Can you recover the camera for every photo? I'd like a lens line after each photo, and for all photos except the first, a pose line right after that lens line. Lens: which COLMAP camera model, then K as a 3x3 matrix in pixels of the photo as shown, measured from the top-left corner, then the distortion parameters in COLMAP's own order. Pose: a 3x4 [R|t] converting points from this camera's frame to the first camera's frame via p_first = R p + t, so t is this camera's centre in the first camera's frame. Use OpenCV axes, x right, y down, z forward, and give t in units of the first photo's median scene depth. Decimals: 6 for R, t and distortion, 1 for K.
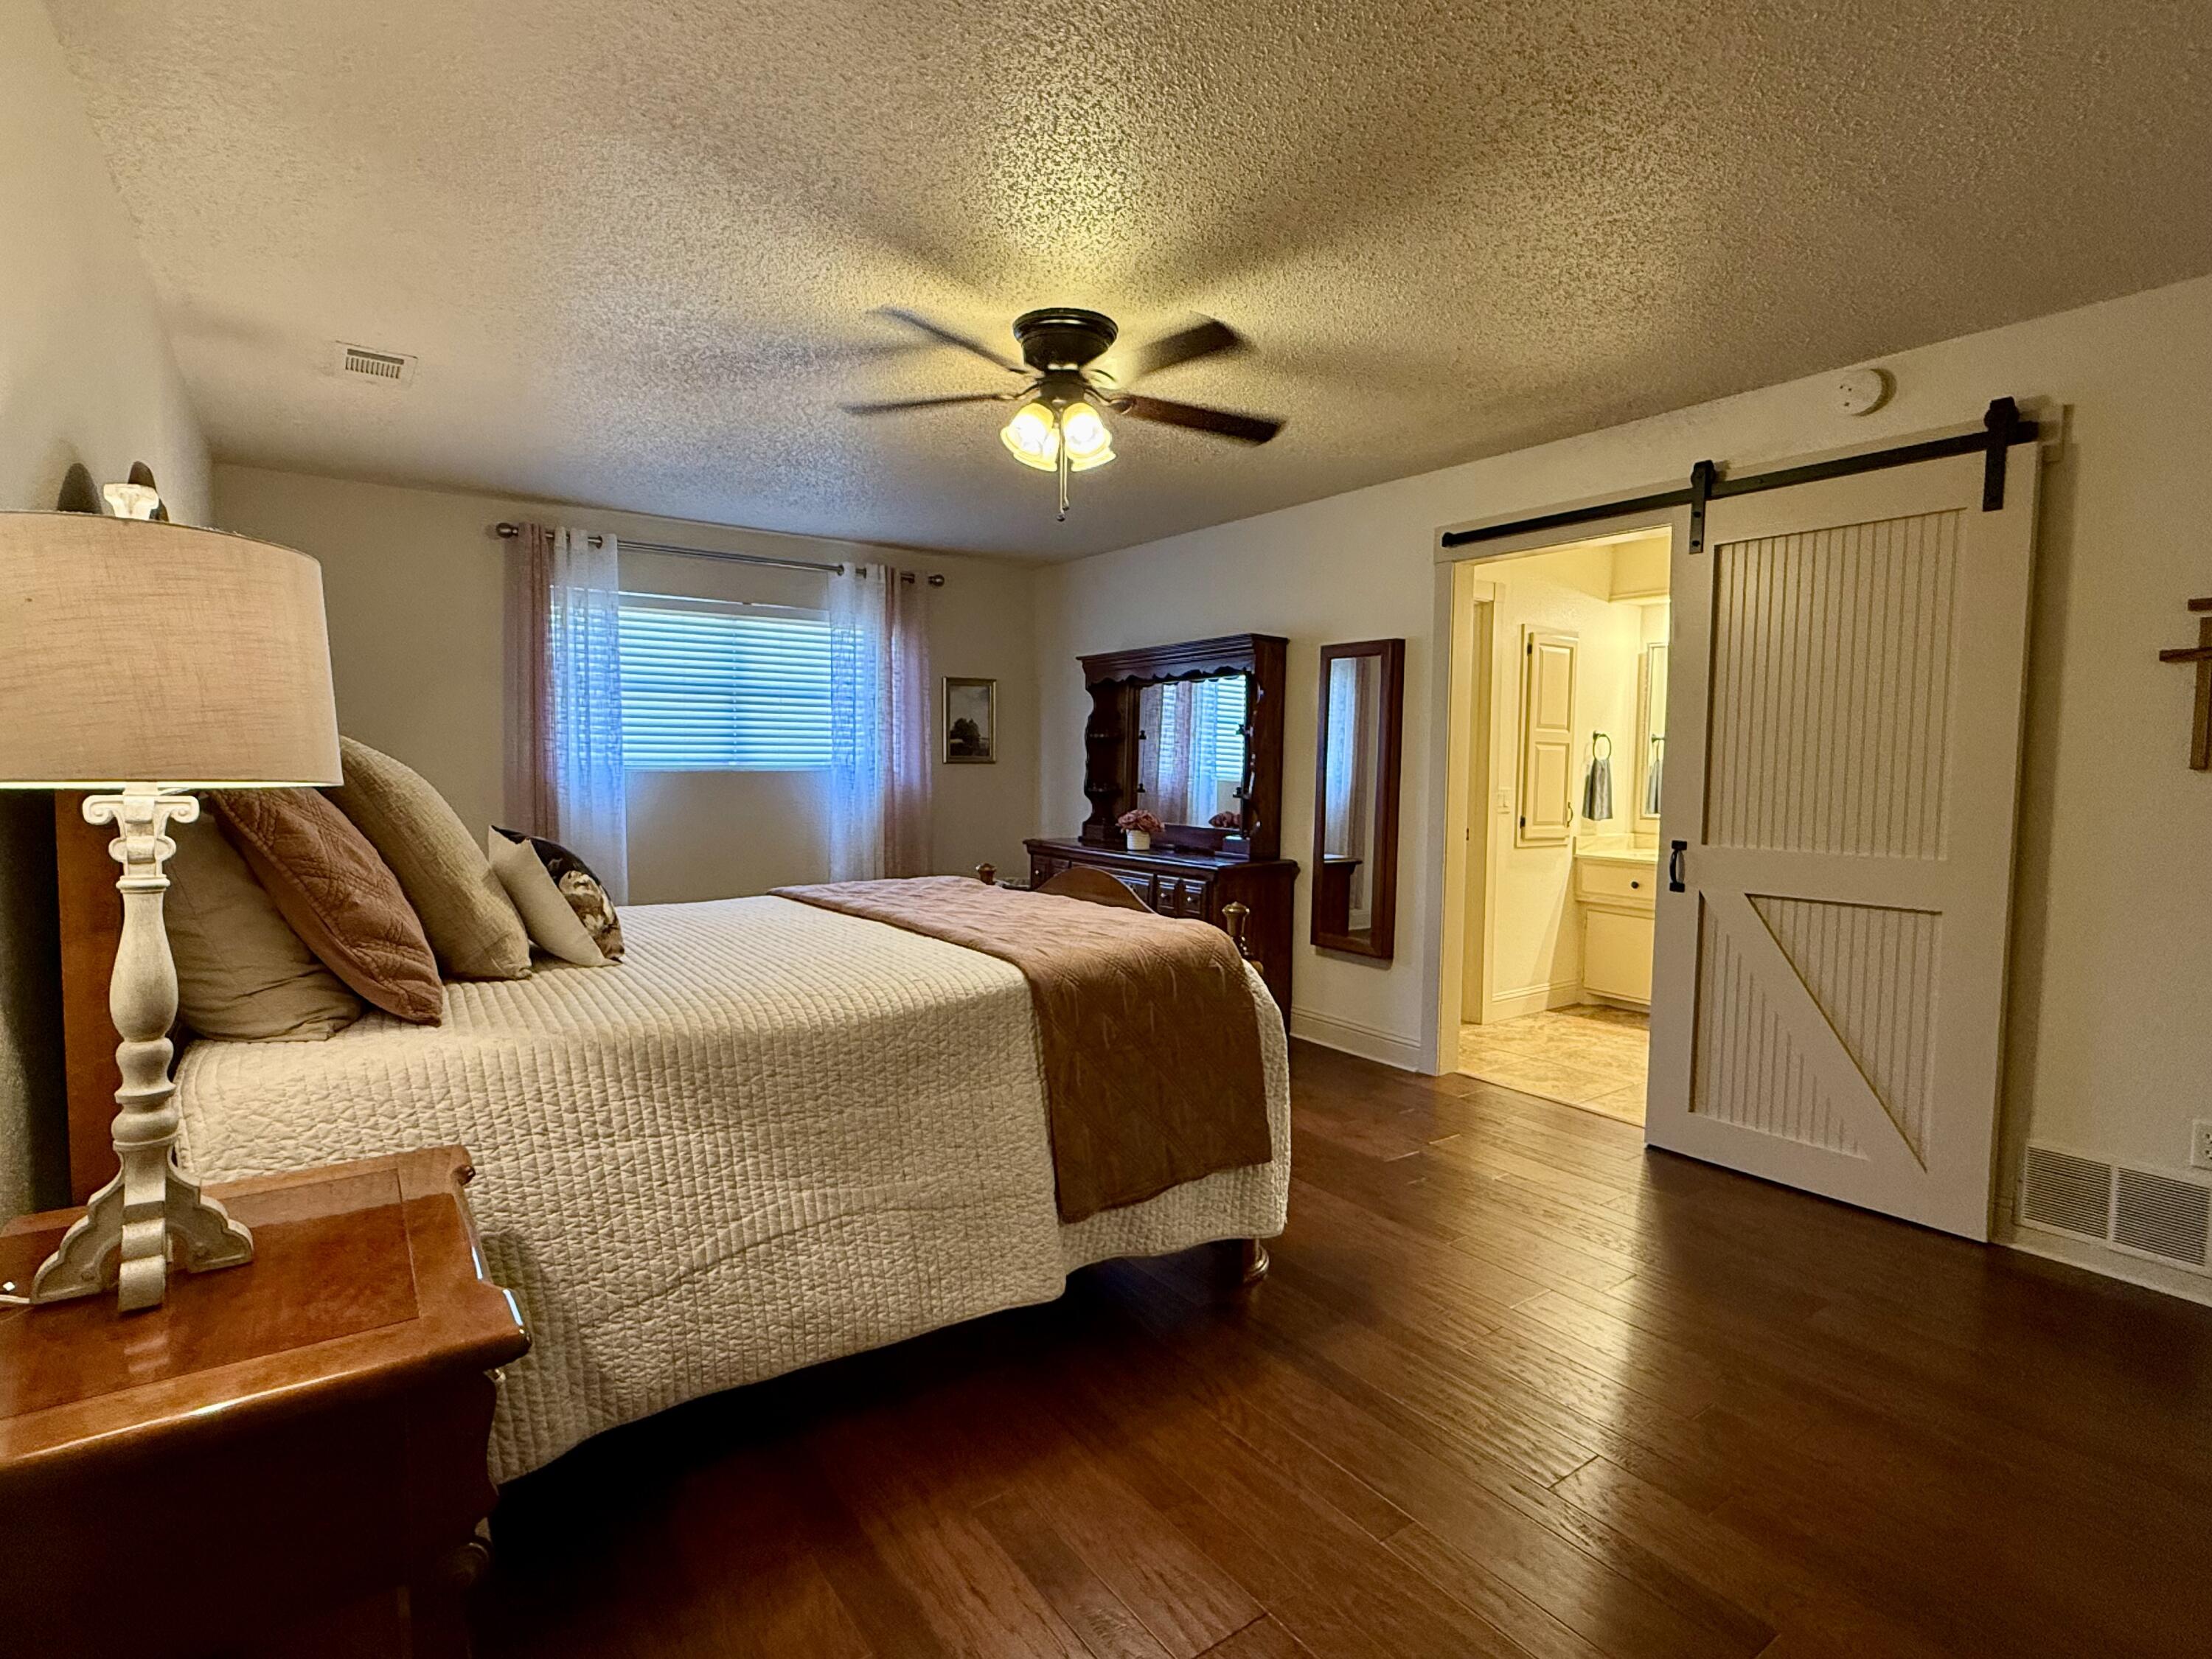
lens RADIAL K [[1081.4, 0, 1098.4], [0, 1081.4, 827.7], [0, 0, 1]] dist [-0.021796, 0.000219]
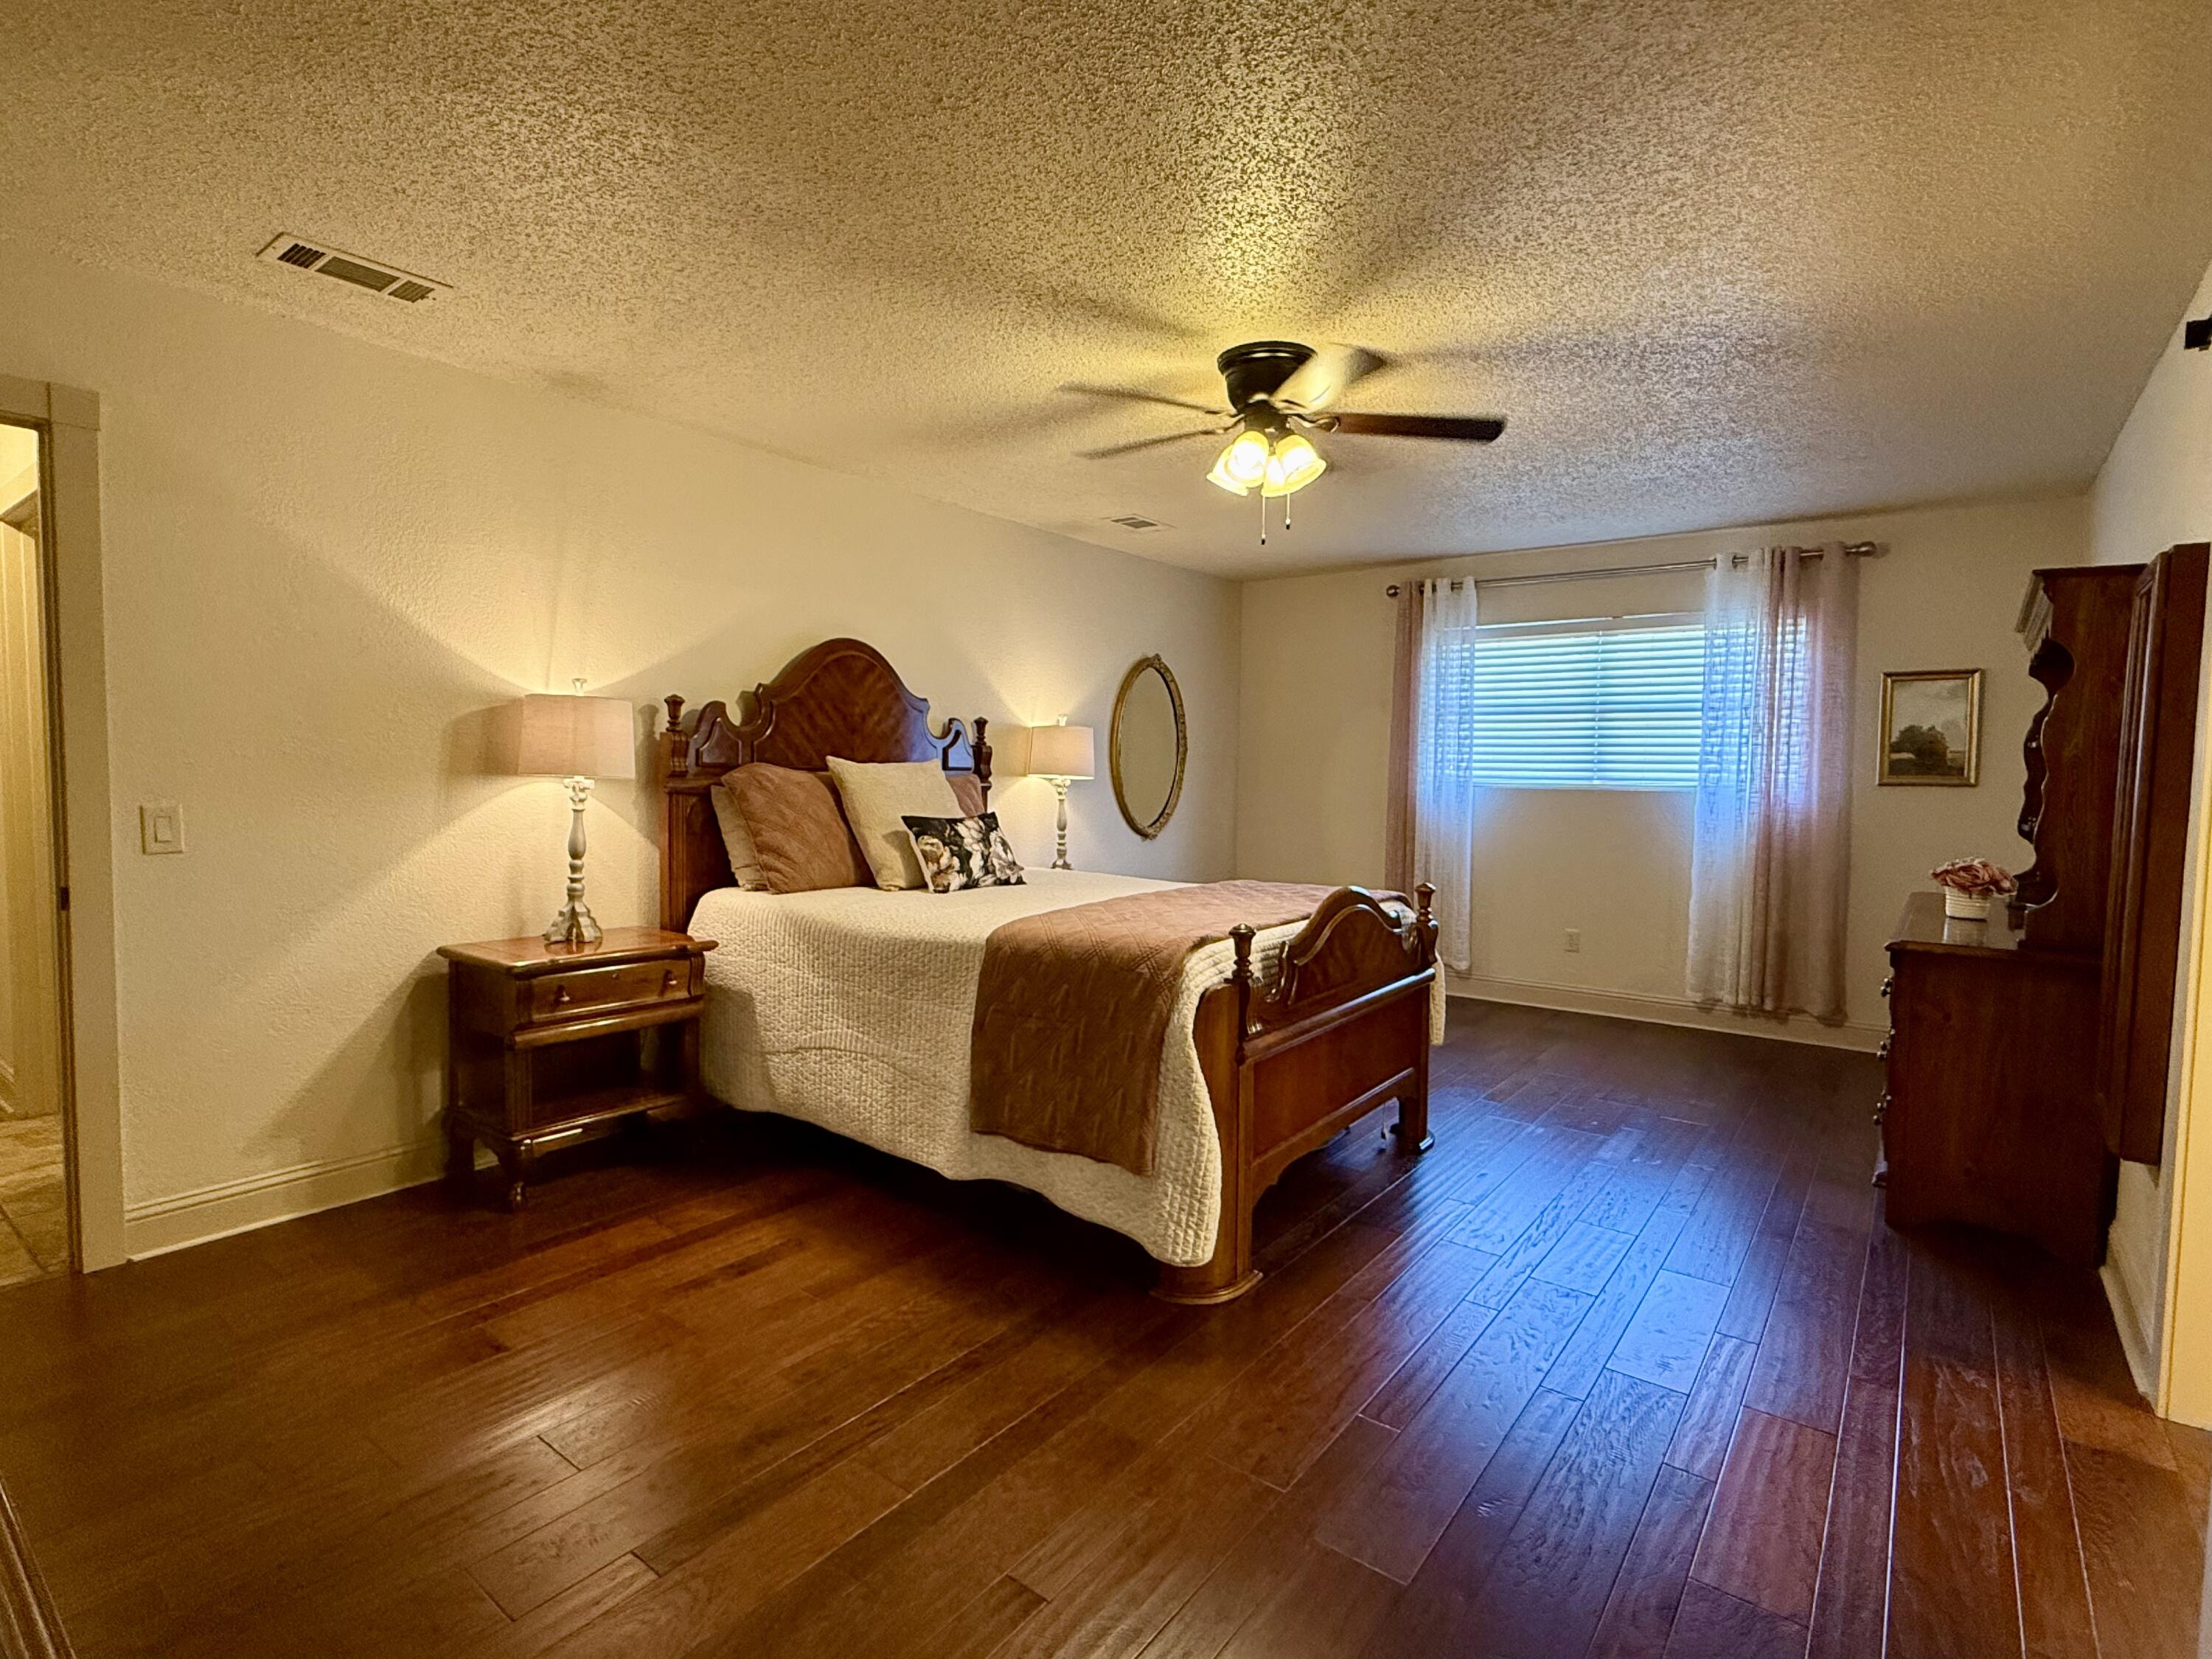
lens RADIAL K [[1081.4, 0, 1102.3], [0, 1081.4, 828.5], [0, 0, 1]] dist [-0.021796, 0.000219]
pose [[0.303264, 0.047090, -0.951742, 0.495493], [-0.067733, 0.997317, 0.027762, -0.015307], [0.950496, 0.056045, 0.305640, 0.296595]]
